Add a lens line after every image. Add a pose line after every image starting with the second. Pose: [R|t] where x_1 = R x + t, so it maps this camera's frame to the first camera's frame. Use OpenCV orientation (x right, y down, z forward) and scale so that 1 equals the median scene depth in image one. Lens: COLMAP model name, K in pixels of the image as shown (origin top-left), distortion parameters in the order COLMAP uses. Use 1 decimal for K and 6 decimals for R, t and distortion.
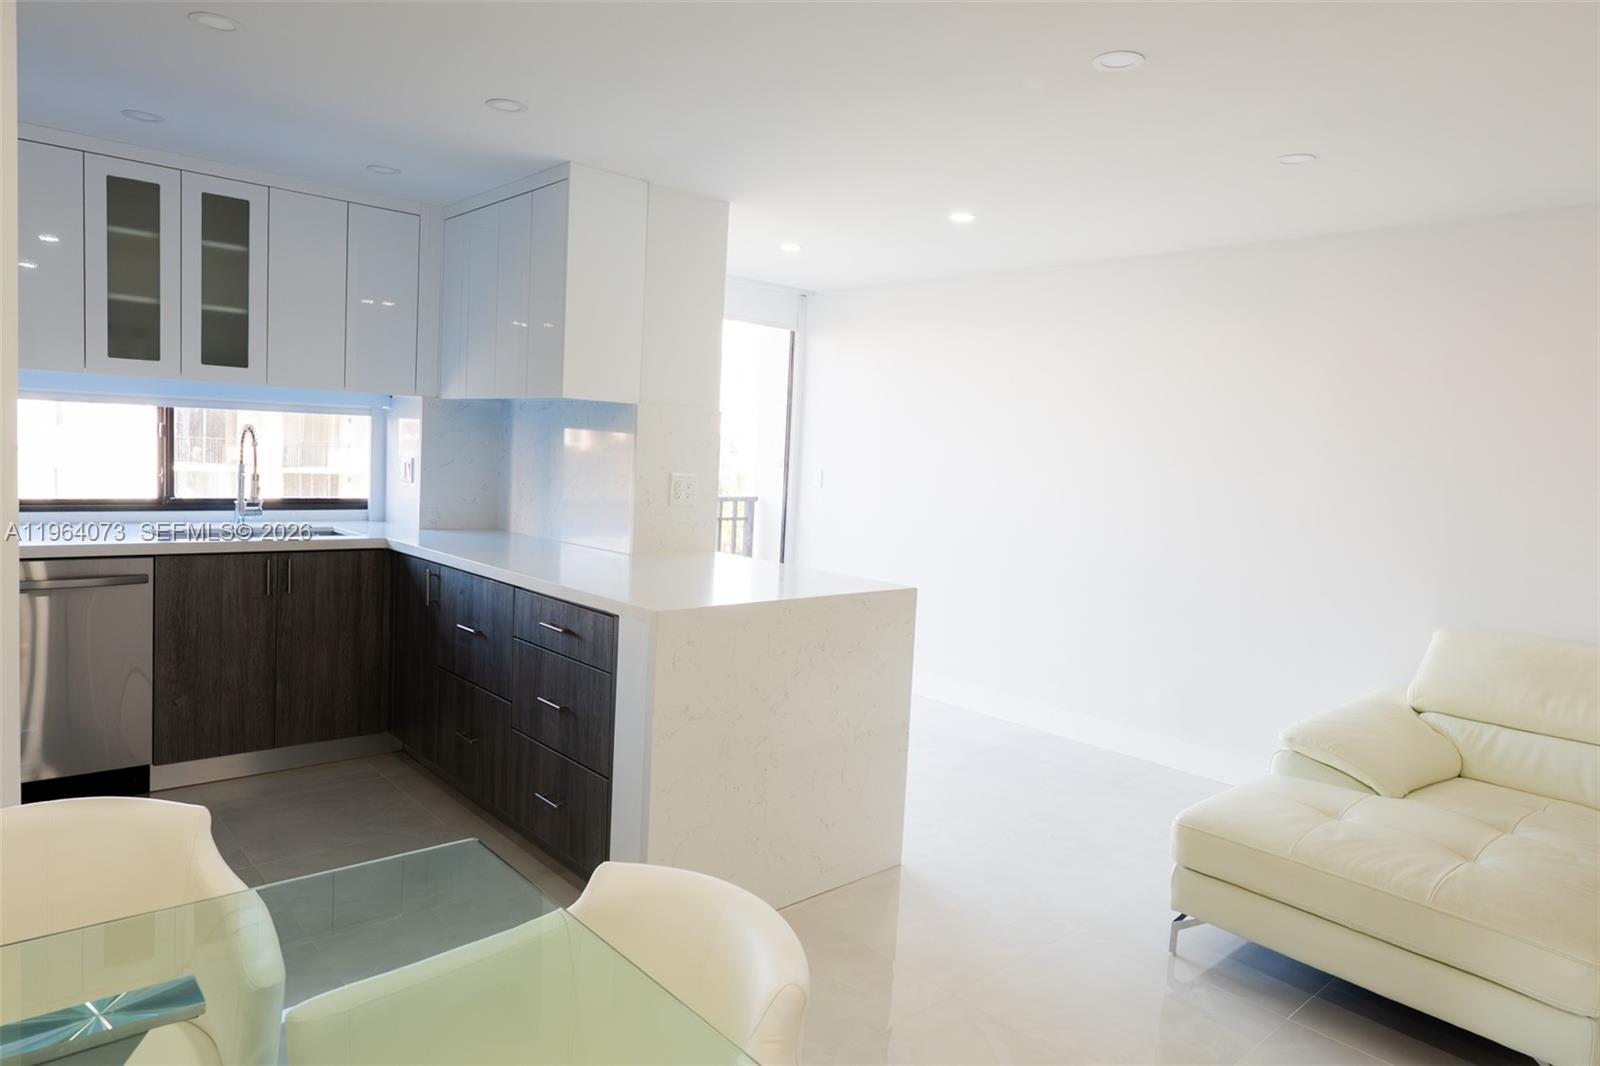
lens RADIAL K [[991.6, 0, 805.0], [0, 991.6, 523.9], [0, 0, 1]] dist [-0.000616, -0.000098]
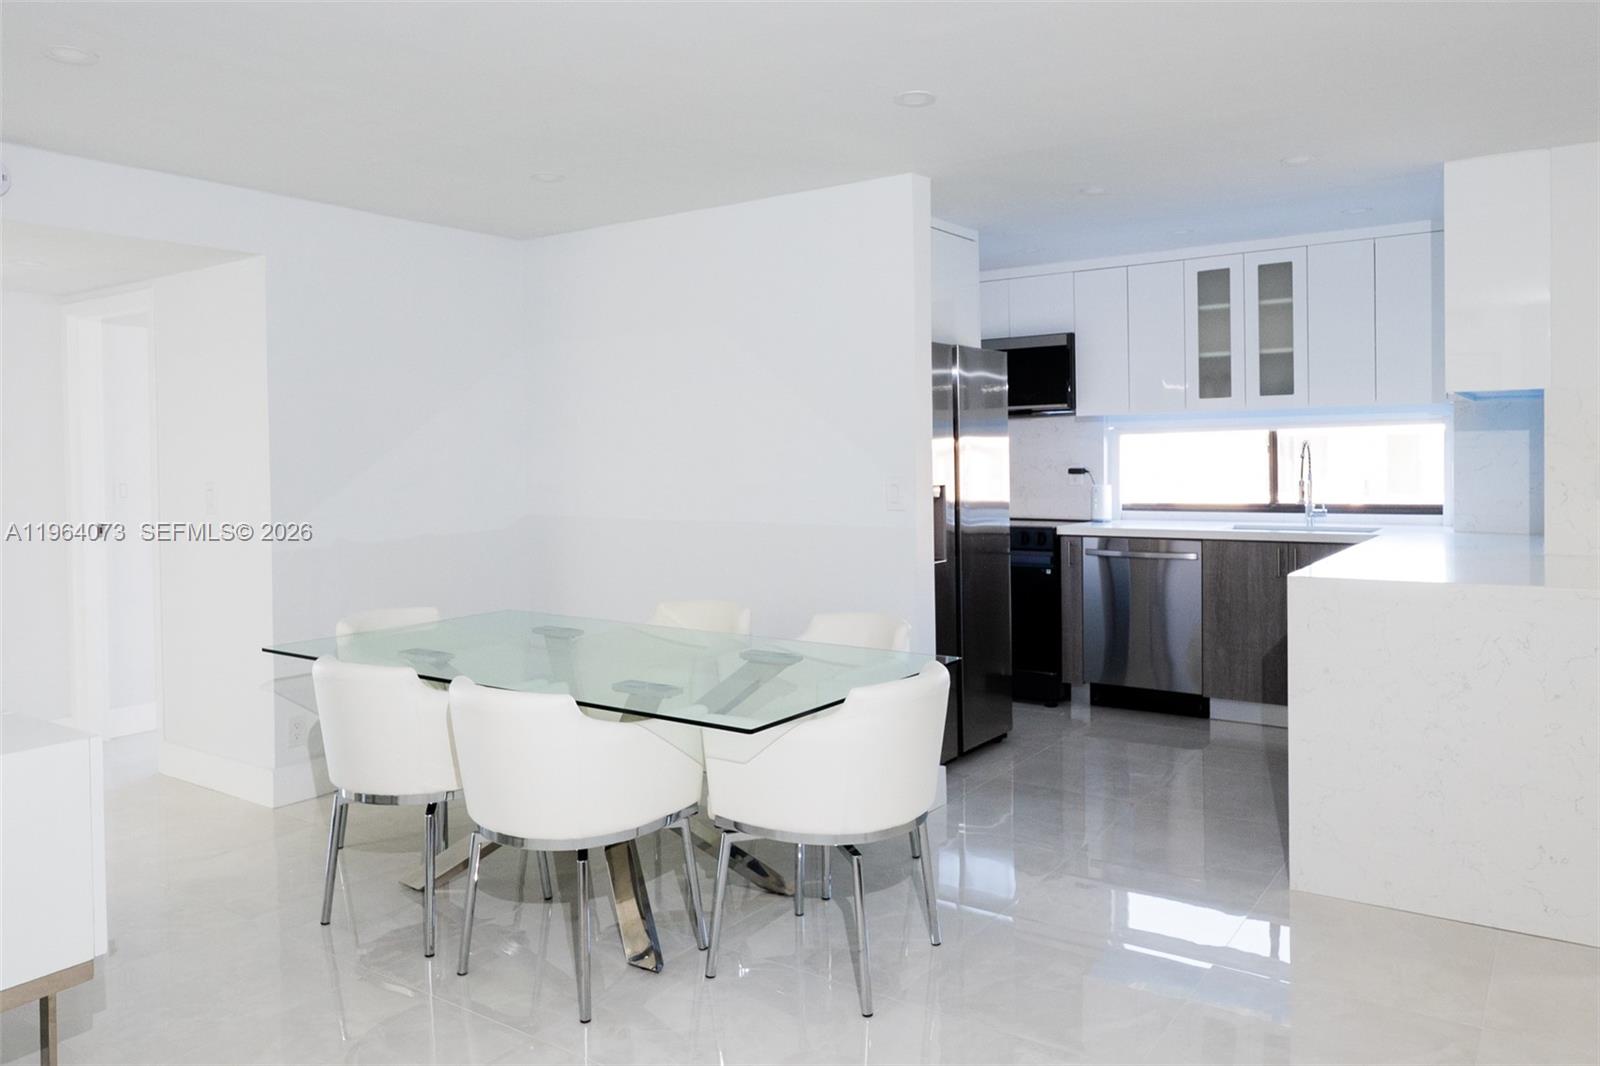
lens RADIAL K [[1114.9, 0, 804.6], [0, 1114.9, 462.0], [0, 0, 1]] dist [-0.003913, 0.000091]
pose [[0.223818, -0.049435, -0.973376, 0.659181], [-0.050950, 0.996754, -0.062337, 0.044521], [0.973298, 0.063545, 0.220573, 0.111511]]
